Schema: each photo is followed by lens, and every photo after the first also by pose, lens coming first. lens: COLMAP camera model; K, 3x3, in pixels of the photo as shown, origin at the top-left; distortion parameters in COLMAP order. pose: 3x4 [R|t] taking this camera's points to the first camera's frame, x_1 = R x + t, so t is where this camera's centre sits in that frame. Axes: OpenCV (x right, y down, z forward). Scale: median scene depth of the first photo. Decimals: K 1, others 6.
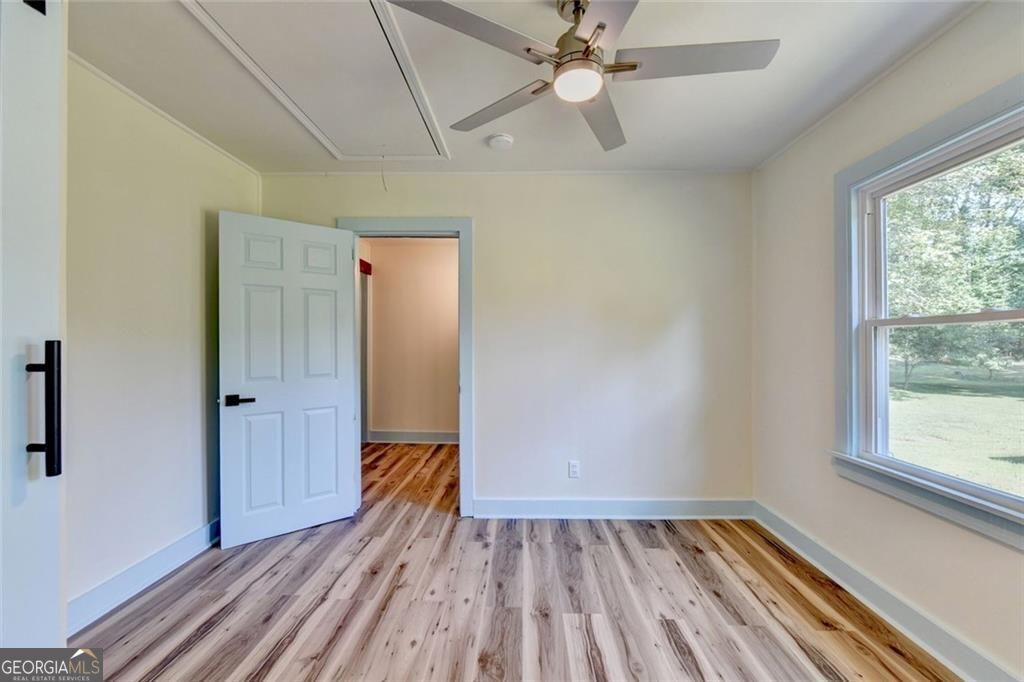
lens RADIAL K [[413.7, 0, 512.0], [0, 413.7, 341.0], [0, 0, 1]] dist [-0.007298, -0.000172]
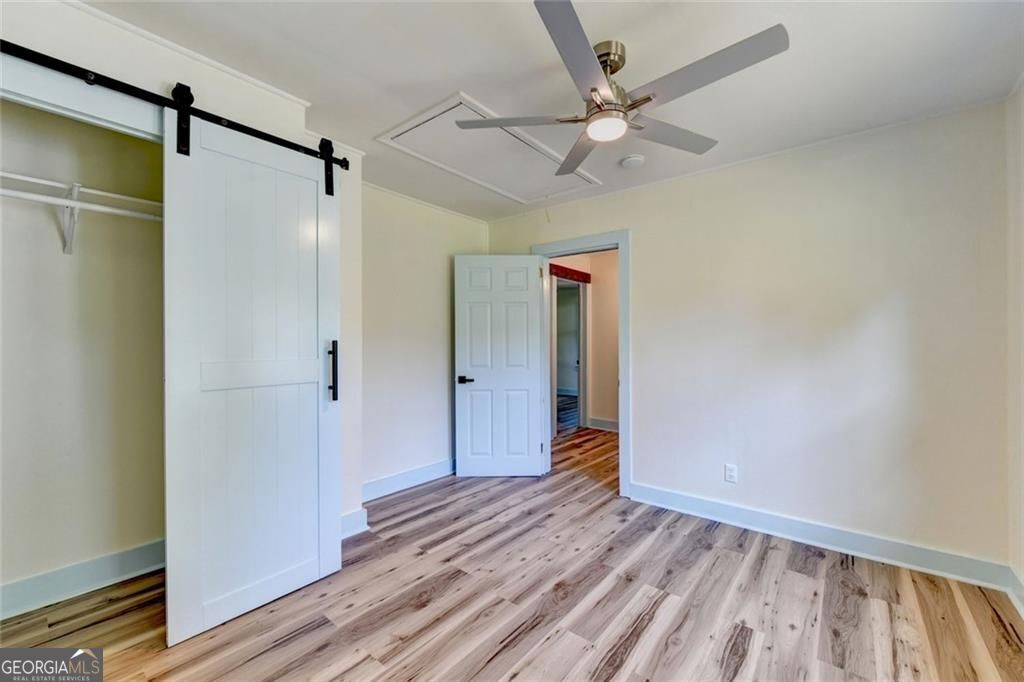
lens RADIAL K [[407.9, 0, 516.8], [0, 407.9, 341.4], [0, 0, 1]] dist [-0.007989, -0.000366]
pose [[0.792507, 0.000728, -0.609863, 0.400354], [0.001273, 0.999995, 0.002847, -0.000524], [0.609862, -0.003033, 0.792502, -0.064664]]
